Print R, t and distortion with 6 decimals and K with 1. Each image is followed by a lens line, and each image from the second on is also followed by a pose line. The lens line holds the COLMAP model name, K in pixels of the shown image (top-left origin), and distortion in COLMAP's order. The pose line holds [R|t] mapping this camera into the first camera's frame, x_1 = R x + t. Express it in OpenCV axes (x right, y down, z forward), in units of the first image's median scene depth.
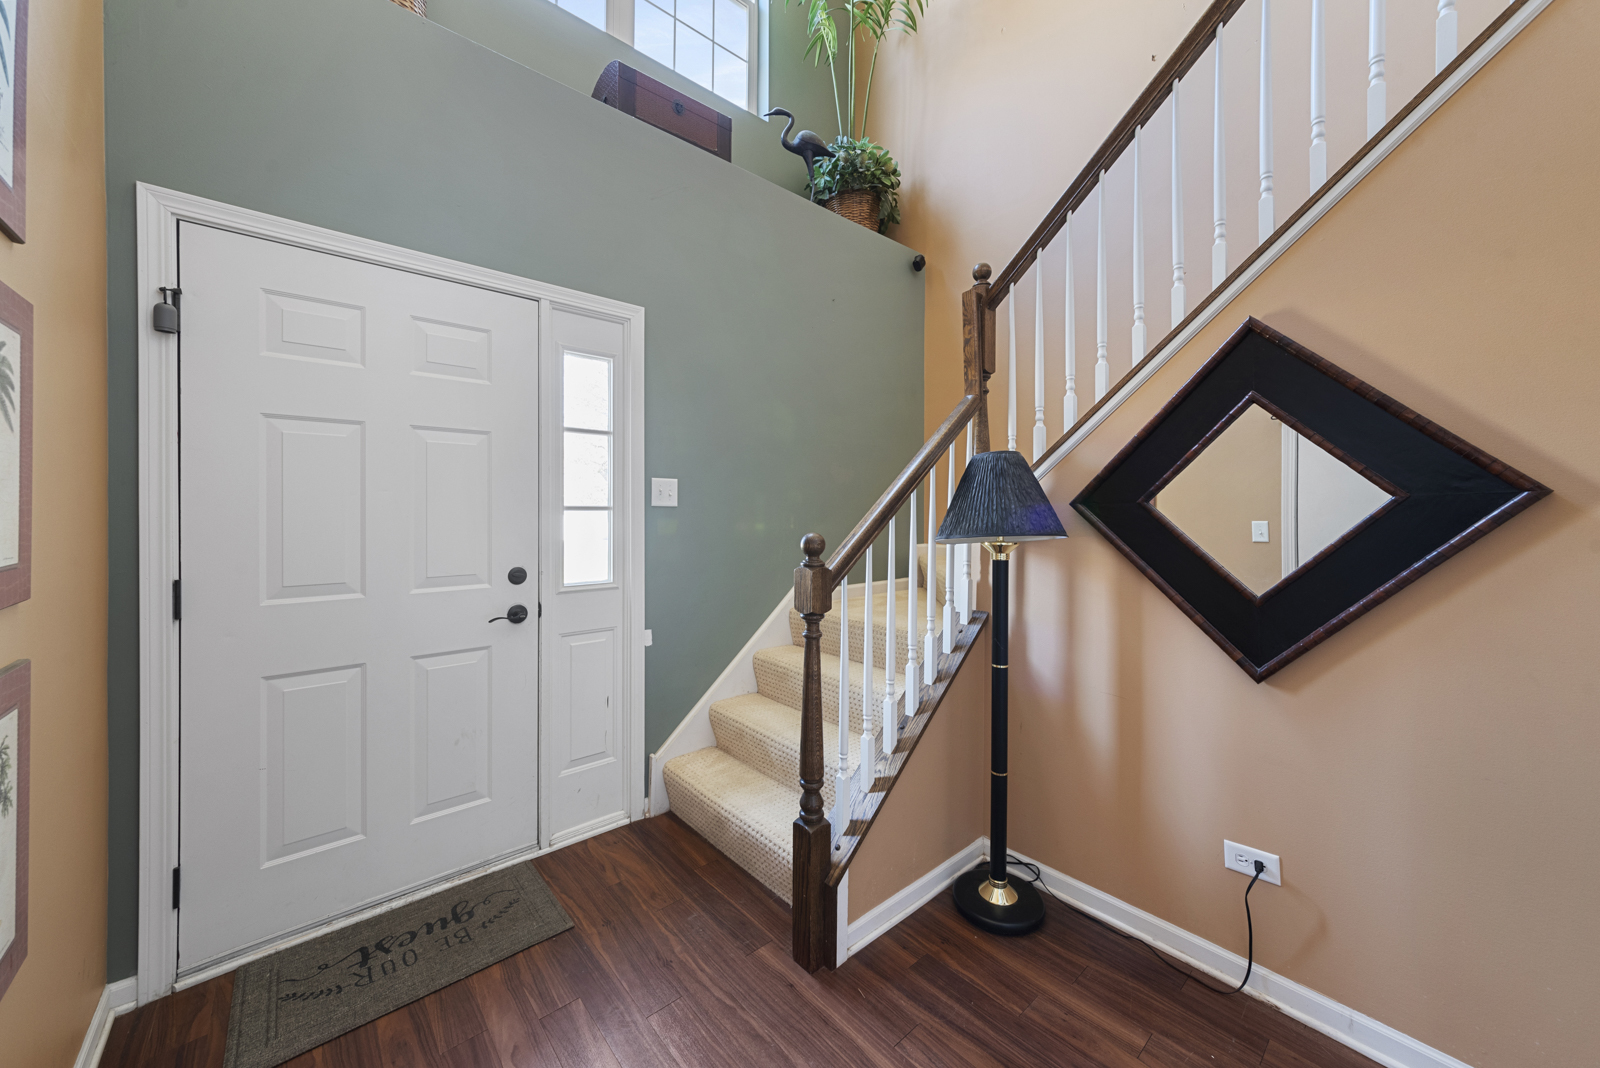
lens RADIAL K [[576.8, 0, 802.7], [0, 576.8, 524.2], [0, 0, 1]] dist [0.000118, 0.000089]
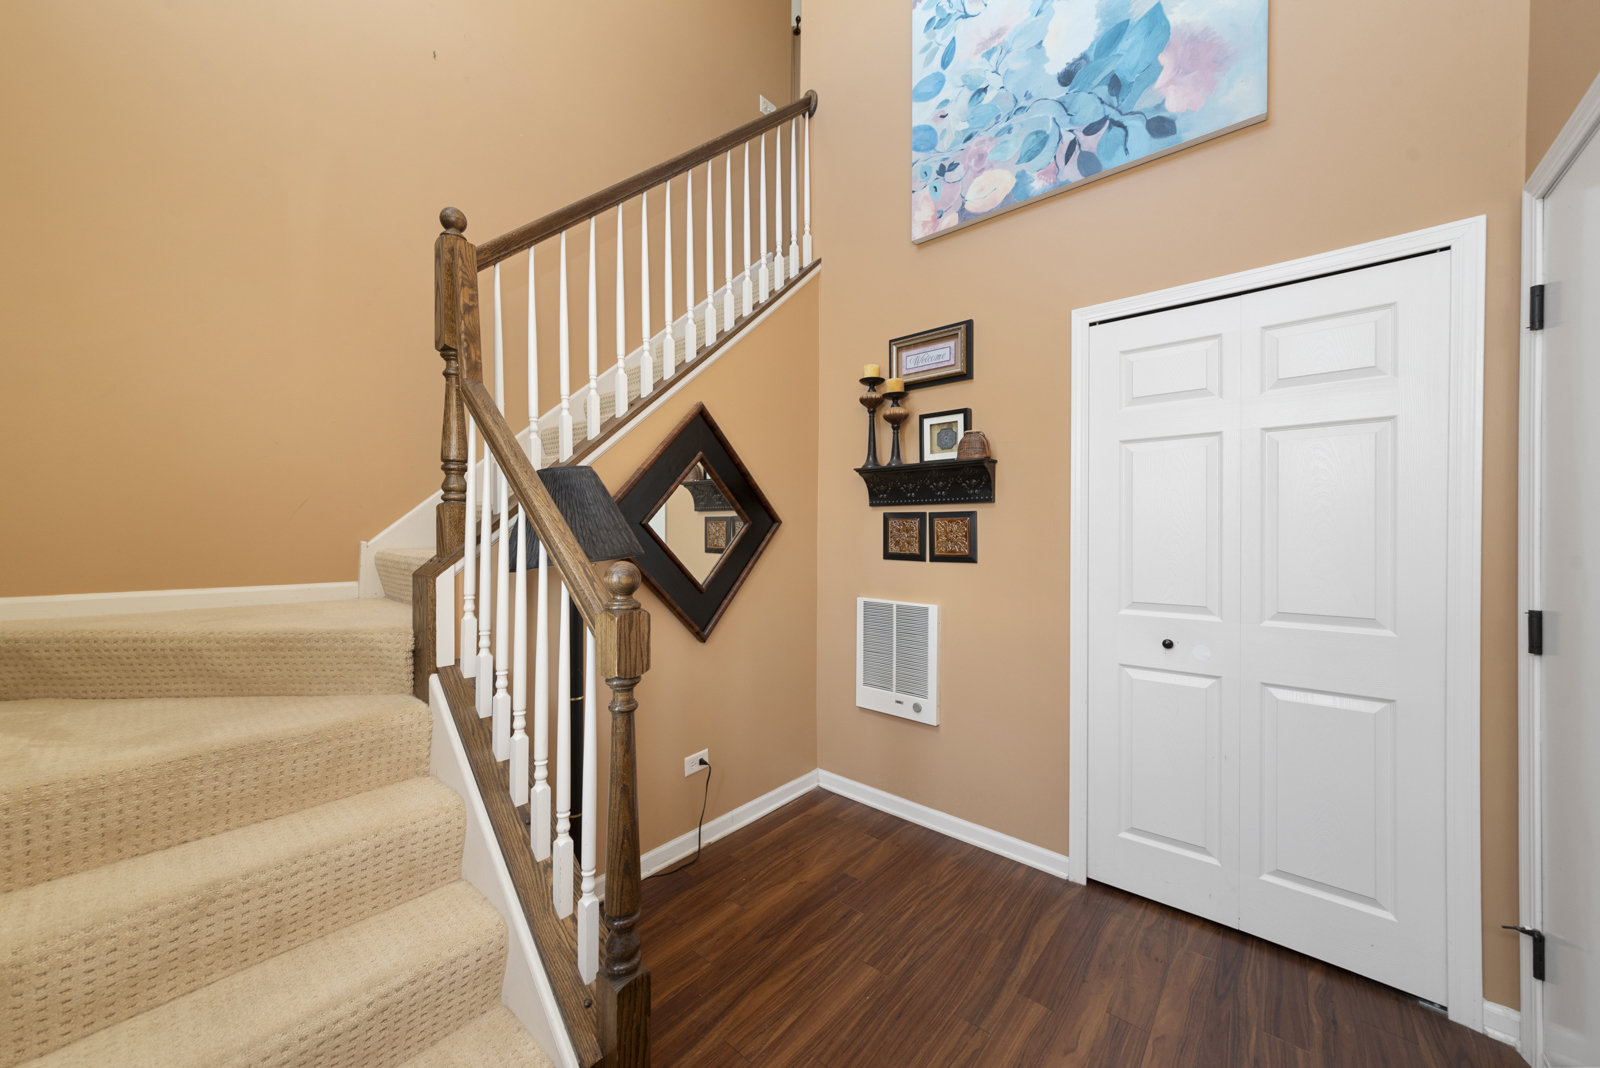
lens RADIAL K [[576.8, 0, 802.7], [0, 576.8, 524.2], [0, 0, 1]] dist [0.000118, 0.000089]
pose [[-0.133061, -0.000505, 0.991108, -0.810636], [0.005532, 0.999984, 0.001252, -0.049564], [-0.991092, 0.005649, -0.133056, 0.964838]]
